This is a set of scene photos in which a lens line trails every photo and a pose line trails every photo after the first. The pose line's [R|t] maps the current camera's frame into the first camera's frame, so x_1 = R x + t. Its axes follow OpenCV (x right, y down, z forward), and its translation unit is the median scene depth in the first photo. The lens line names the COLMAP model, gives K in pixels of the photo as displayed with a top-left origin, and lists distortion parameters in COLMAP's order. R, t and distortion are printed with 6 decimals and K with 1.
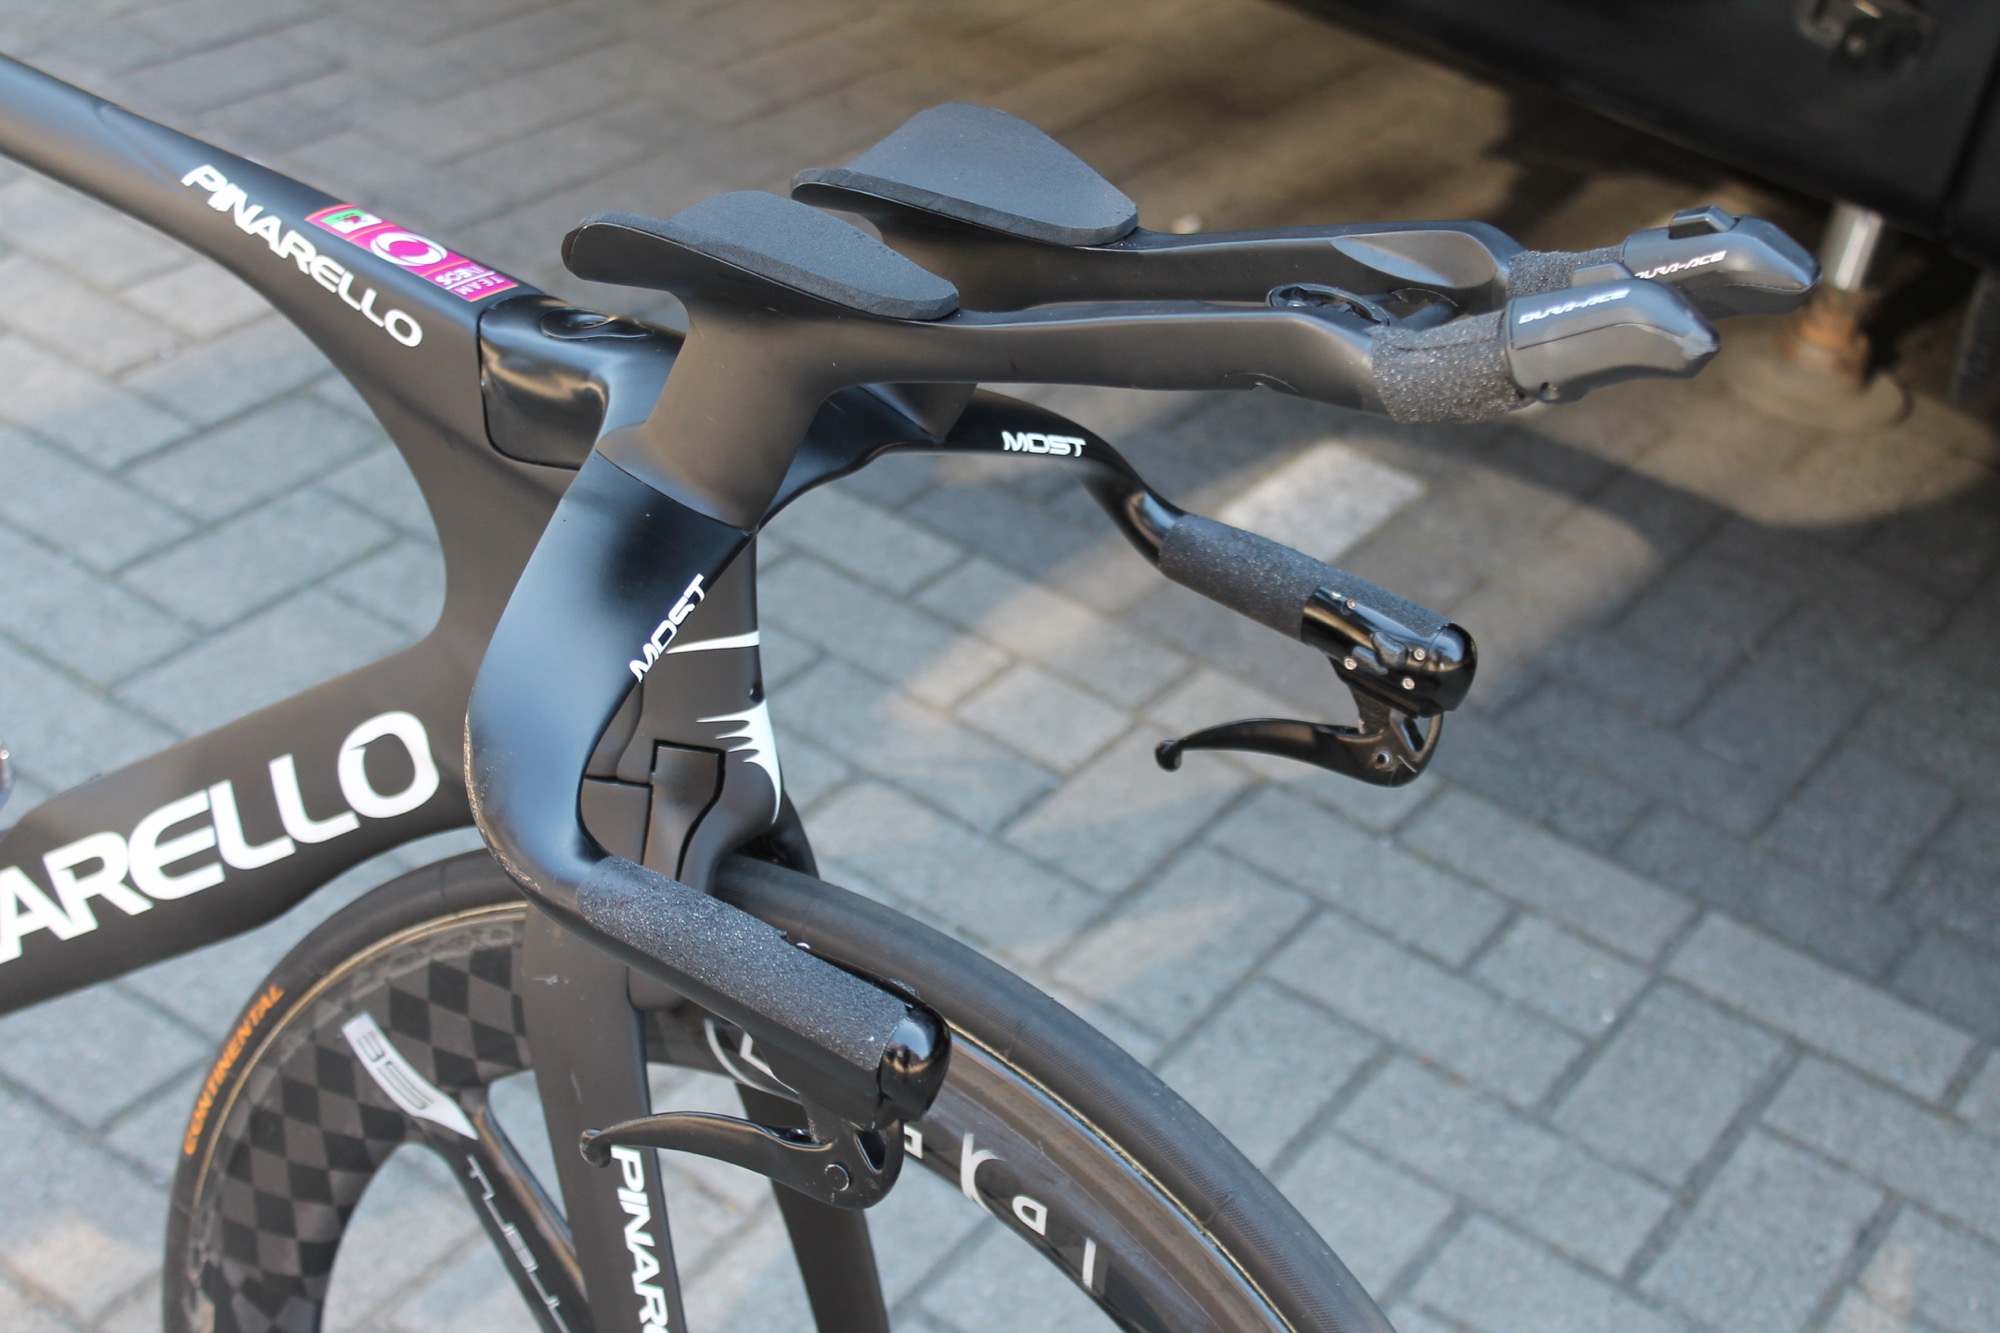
lens RADIAL K [[3296.7, 0, 1000.0], [0, 3296.7, 666.5], [0, 0, 1]] dist [-0.009606, 0.000561]
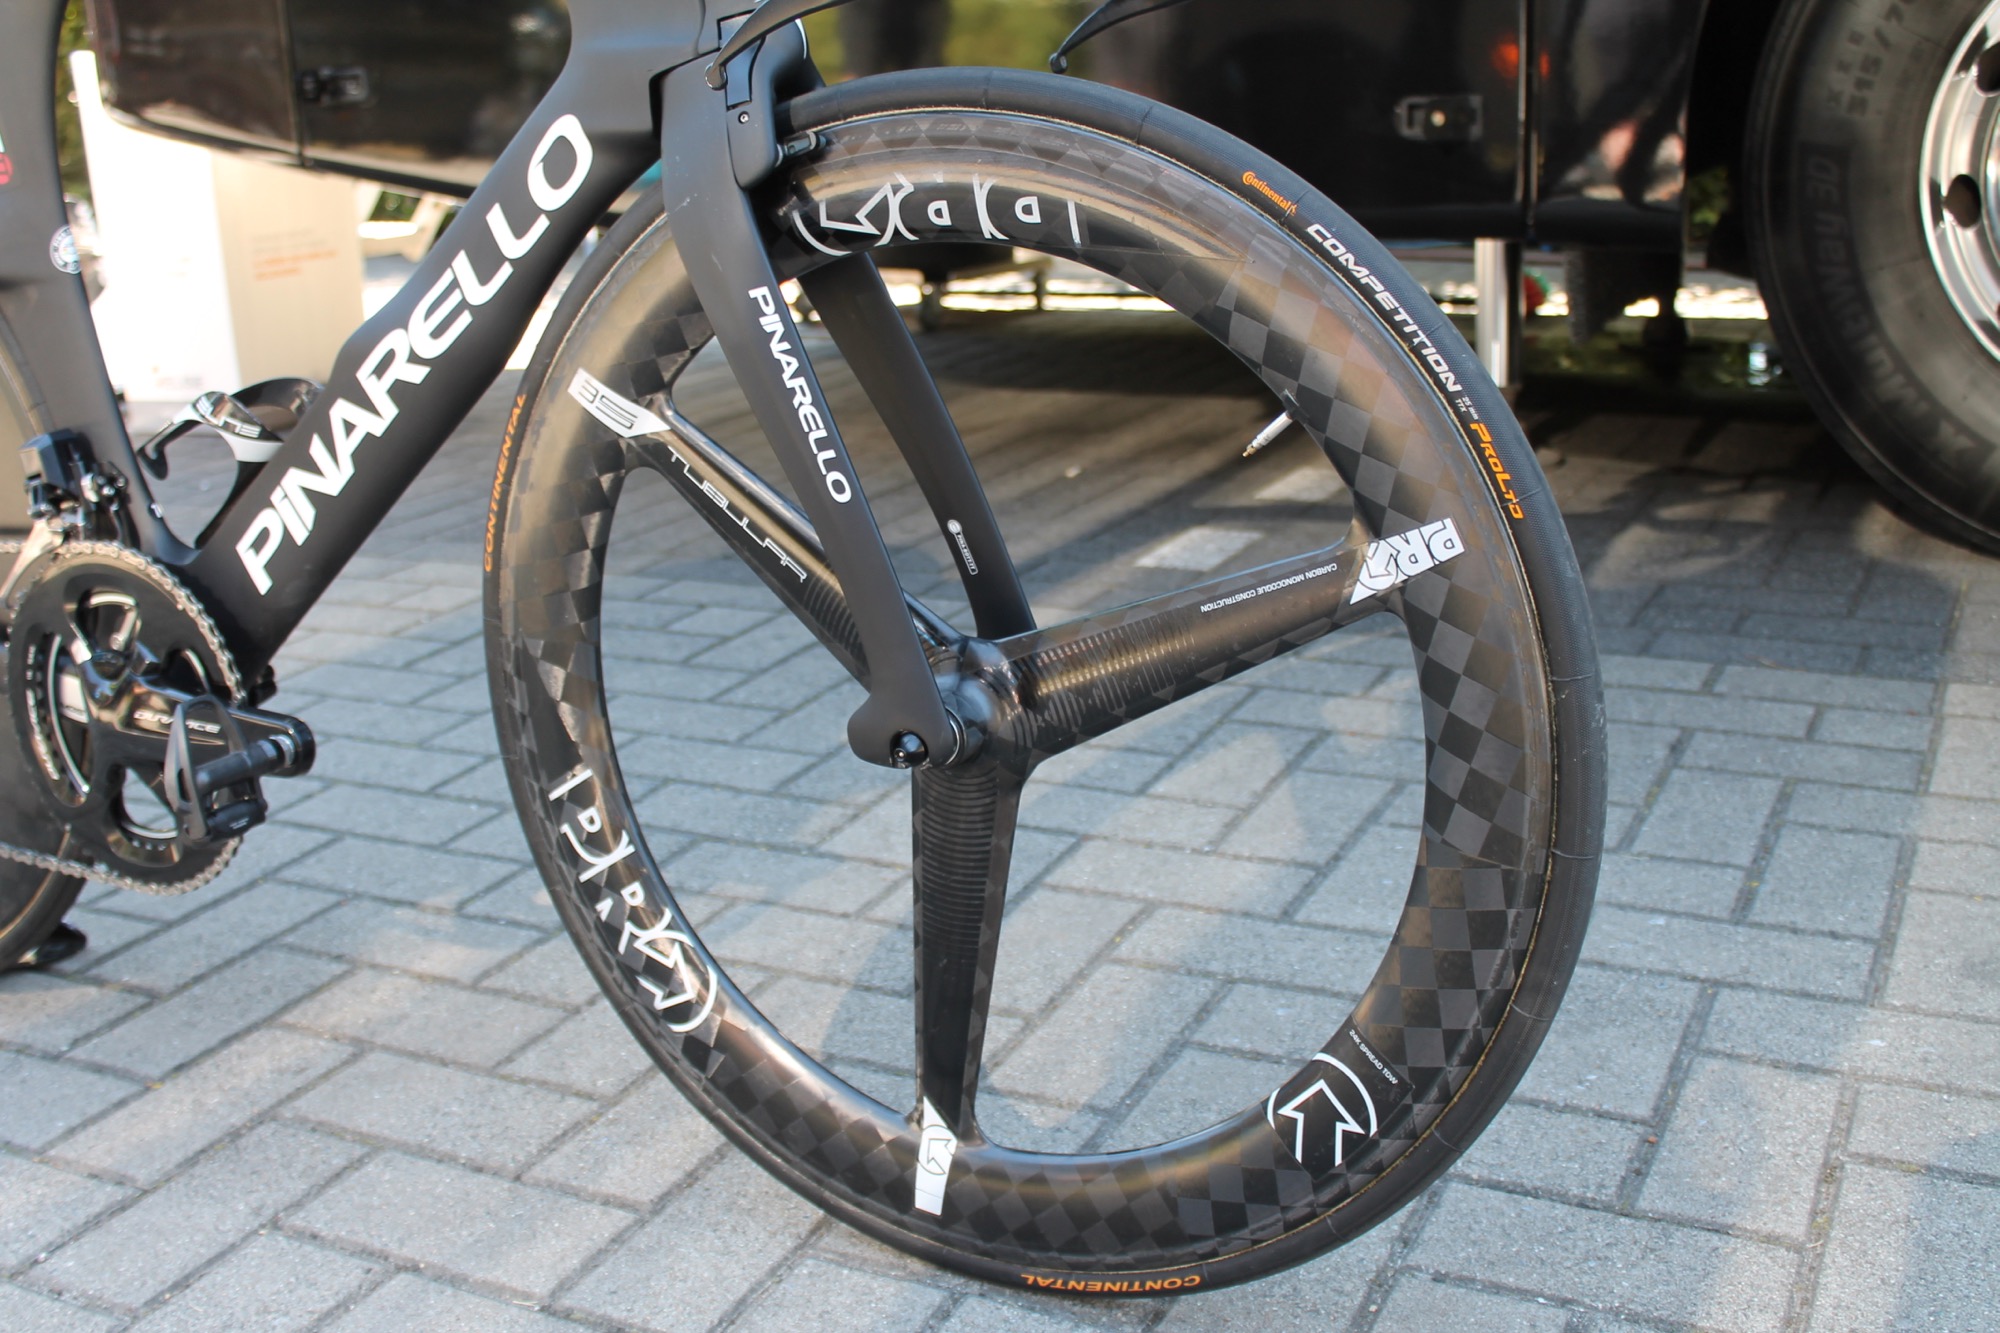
lens RADIAL K [[2260.8, 0, 1000.0], [0, 2260.8, 666.5], [0, 0, 1]] dist [-0.171537, -0.006423]
pose [[0.968935, -0.245624, 0.028877, -0.079683], [0.245008, 0.937418, -0.247425, 0.581969], [0.033704, 0.246814, 0.968477, 0.075557]]
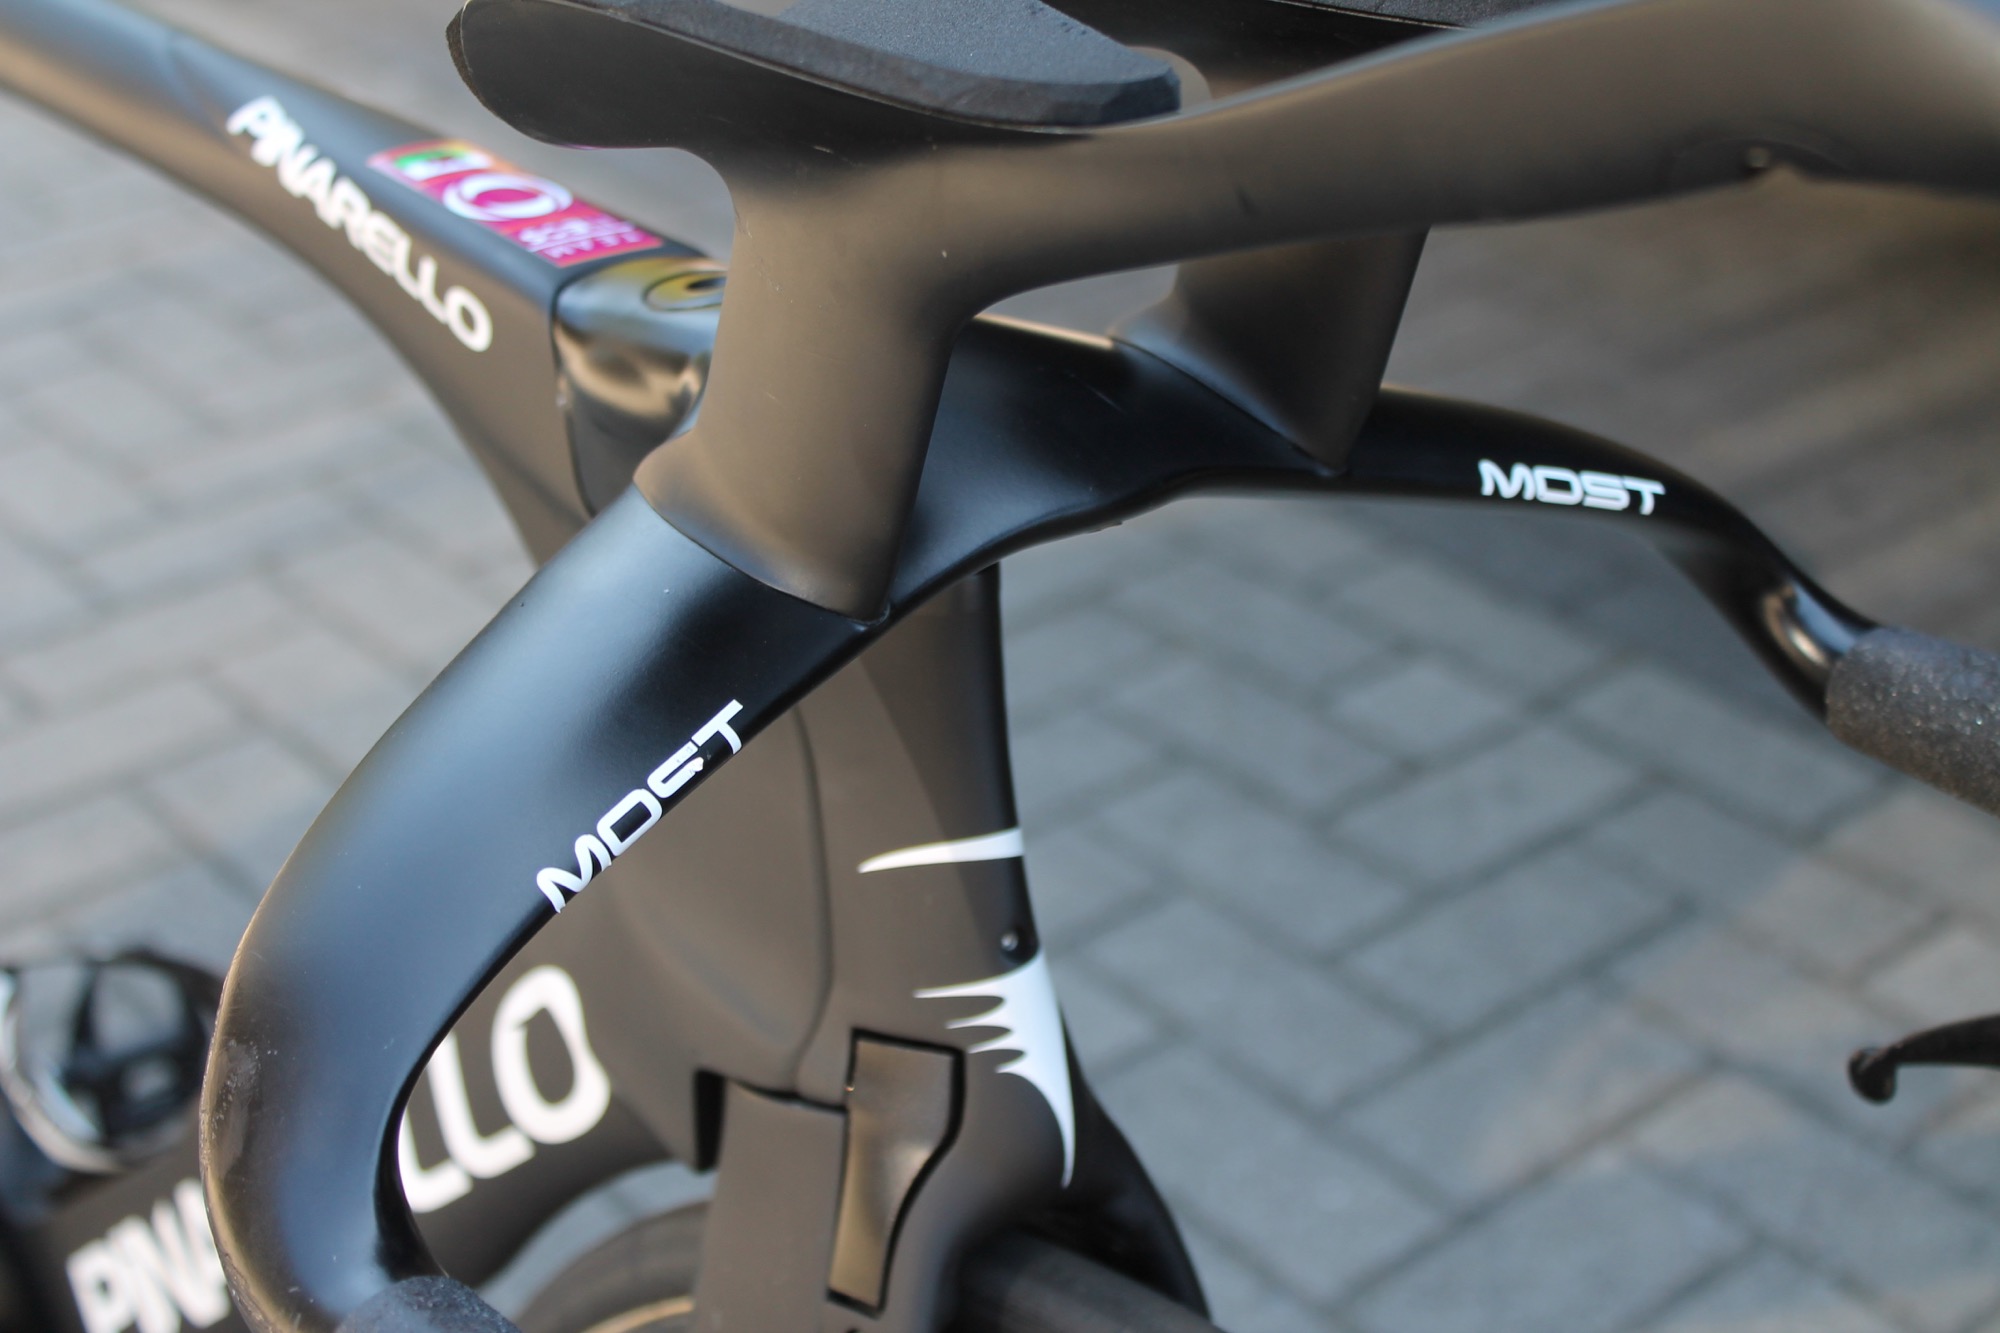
lens RADIAL K [[3296.7, 0, 1000.0], [0, 3296.7, 666.5], [0, 0, 1]] dist [-0.009606, 0.000561]
pose [[0.953142, -0.013161, -0.302238, 0.086431], [-0.012075, 0.996602, -0.081477, 0.006338], [0.302283, 0.081309, 0.949744, 0.465104]]
